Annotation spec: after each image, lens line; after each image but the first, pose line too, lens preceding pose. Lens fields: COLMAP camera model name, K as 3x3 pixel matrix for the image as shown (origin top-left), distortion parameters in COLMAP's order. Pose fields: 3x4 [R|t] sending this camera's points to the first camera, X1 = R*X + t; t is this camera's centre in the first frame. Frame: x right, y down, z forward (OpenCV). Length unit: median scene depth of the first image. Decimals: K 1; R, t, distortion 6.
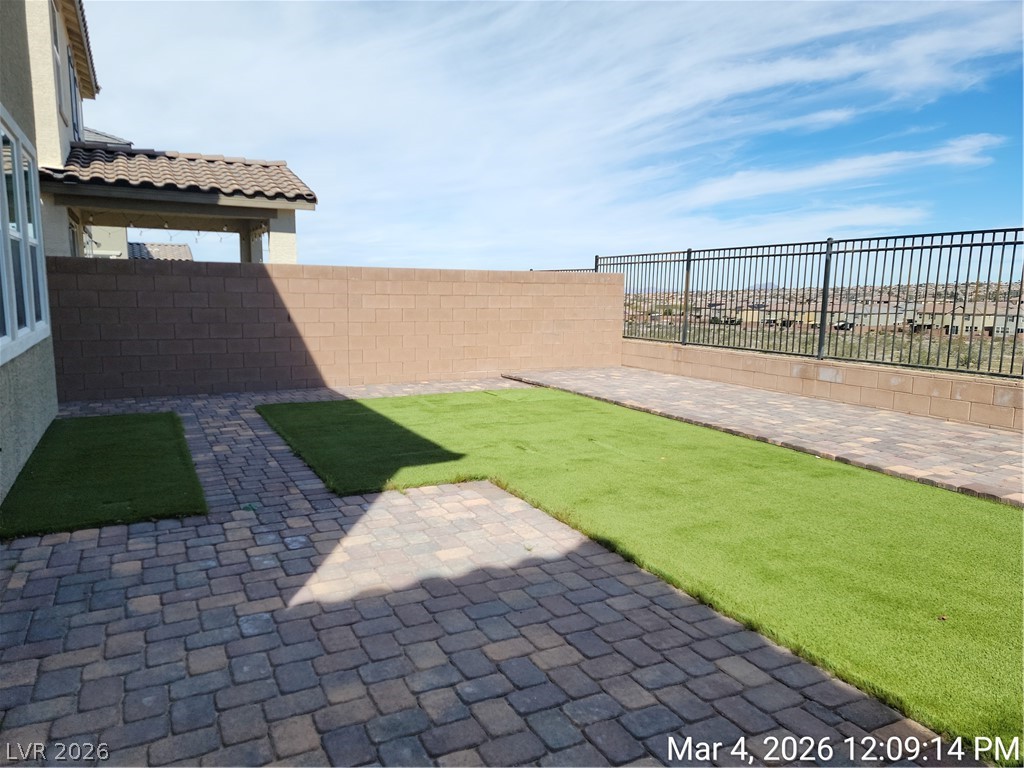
lens RADIAL K [[708.1, 0, 511.7], [0, 708.1, 377.2], [0, 0, 1]] dist [0.094048, -0.071247]
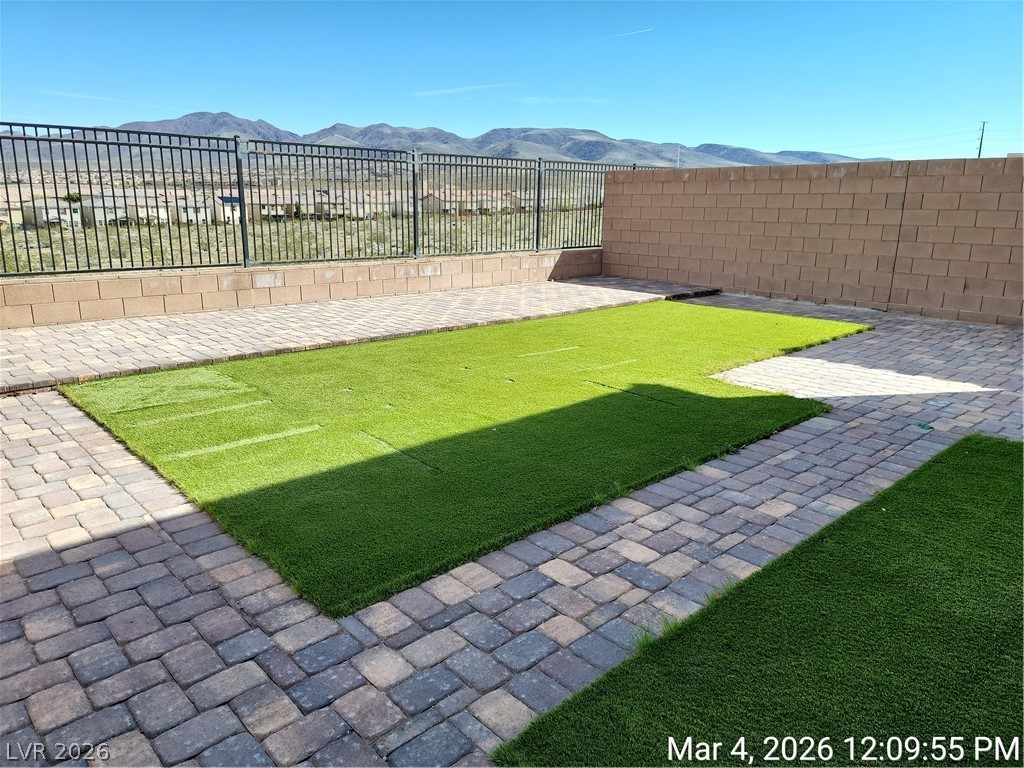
lens RADIAL K [[708.1, 0, 511.7], [0, 708.1, 377.2], [0, 0, 1]] dist [0.094048, -0.071247]
pose [[-0.275167, -0.239532, 0.931079, -0.848598], [0.097122, 0.956584, 0.274797, -0.162644], [-0.956478, 0.166044, -0.239956, 1.339548]]
